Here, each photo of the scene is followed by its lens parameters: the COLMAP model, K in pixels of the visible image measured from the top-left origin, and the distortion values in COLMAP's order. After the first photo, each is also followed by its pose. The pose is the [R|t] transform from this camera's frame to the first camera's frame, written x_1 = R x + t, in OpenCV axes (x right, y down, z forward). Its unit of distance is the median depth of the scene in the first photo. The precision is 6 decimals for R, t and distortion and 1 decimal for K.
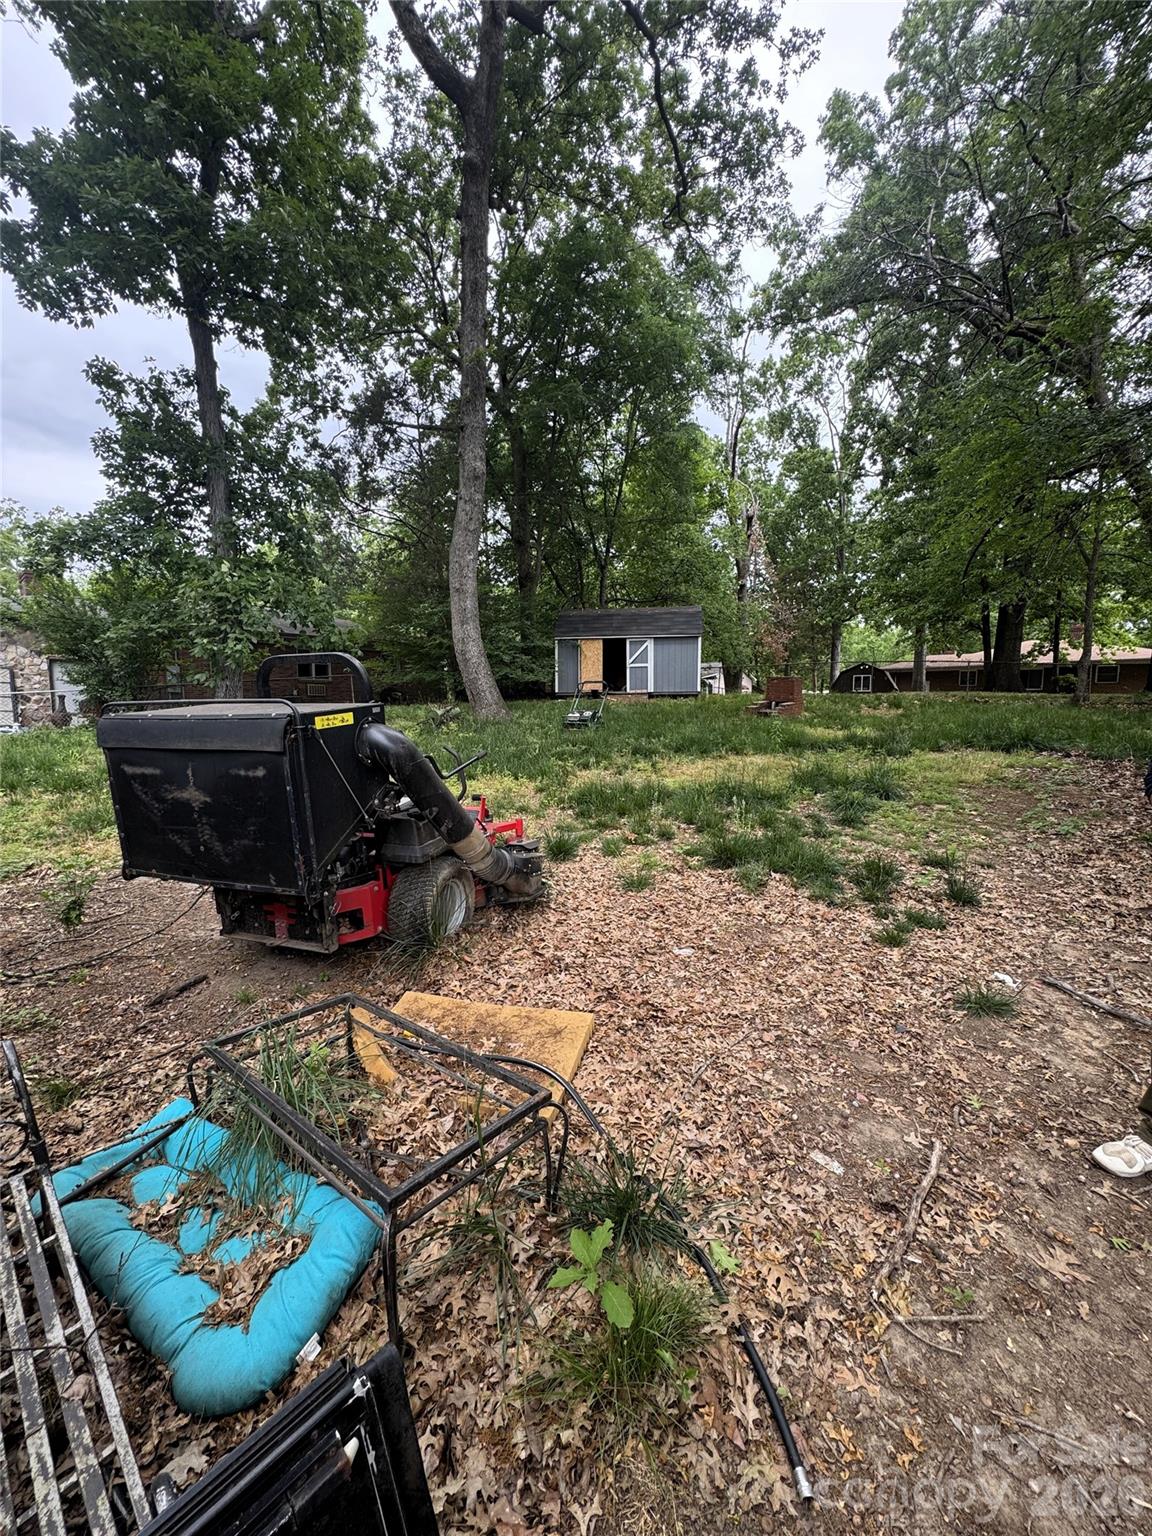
lens RADIAL K [[616.9, 0, 576.0], [0, 616.9, 768.0], [0, 0, 1]] dist [0.001547, 0.000331]
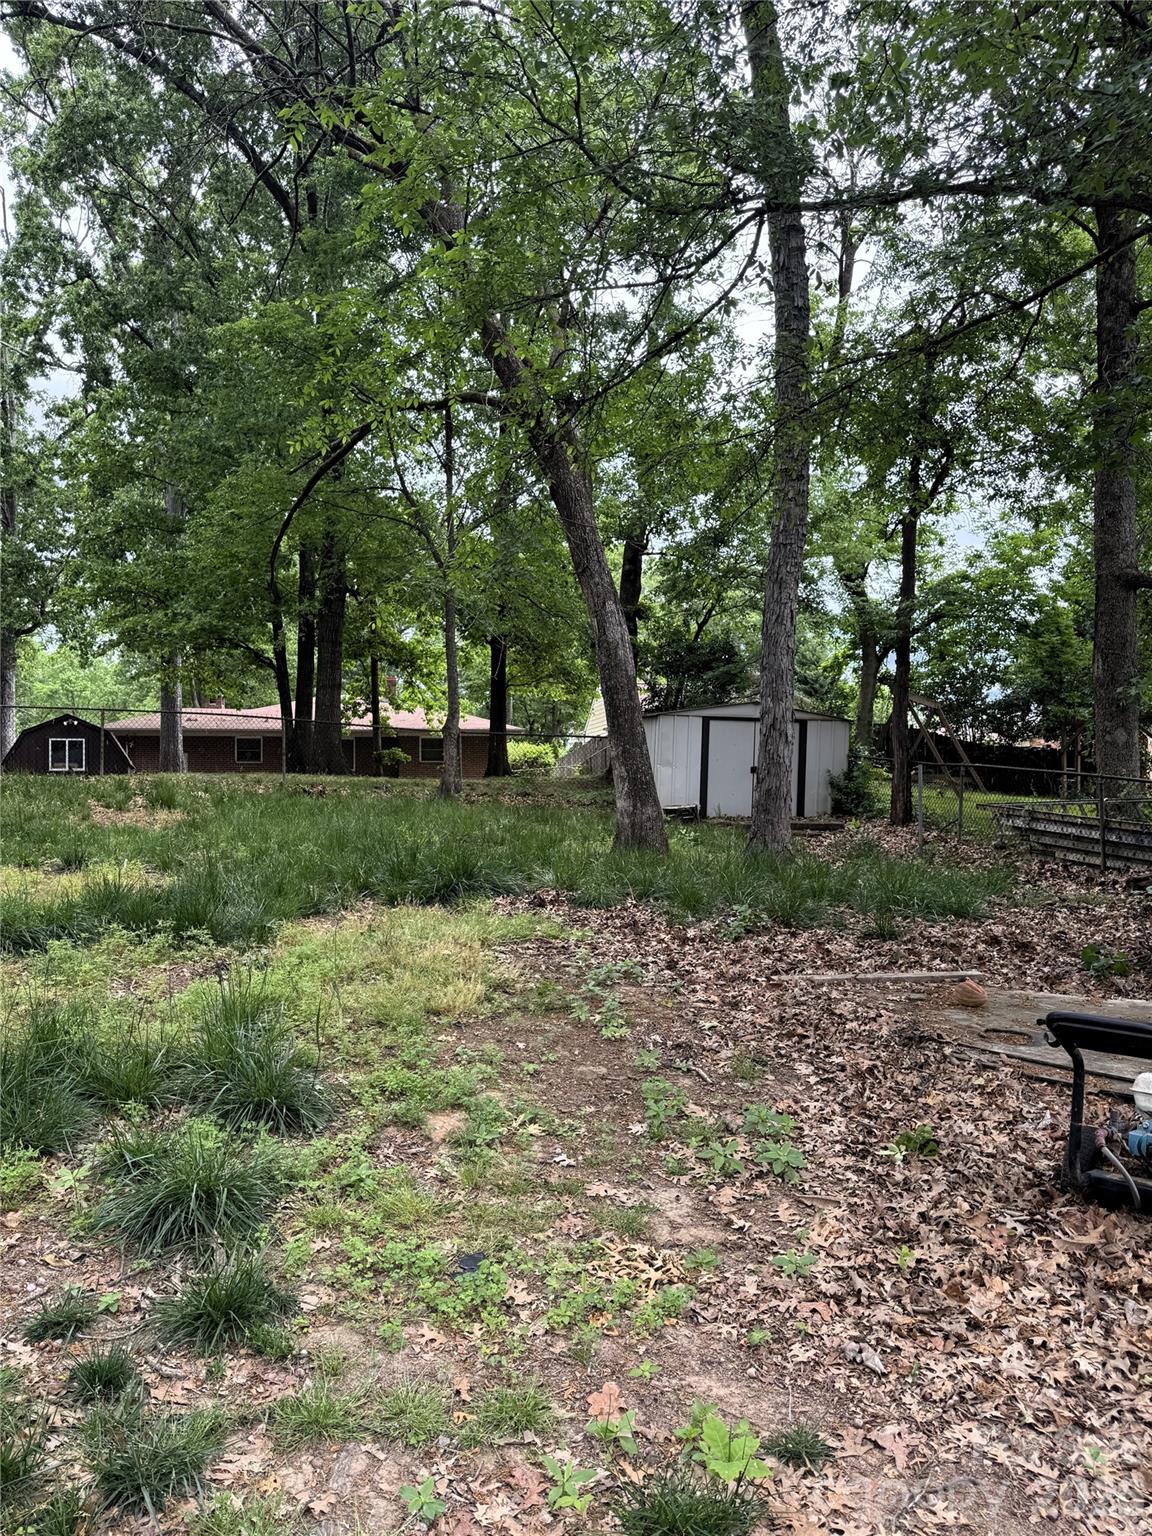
lens RADIAL K [[1072.3, 0, 576.0], [0, 1072.3, 768.0], [0, 0, 1]] dist [0.004586, 0.001114]
pose [[0.628652, 0.016286, 0.777516, 0.046618], [0.081621, 0.992877, -0.086791, -0.017106], [-0.773391, 0.118023, 0.622845, 0.140078]]
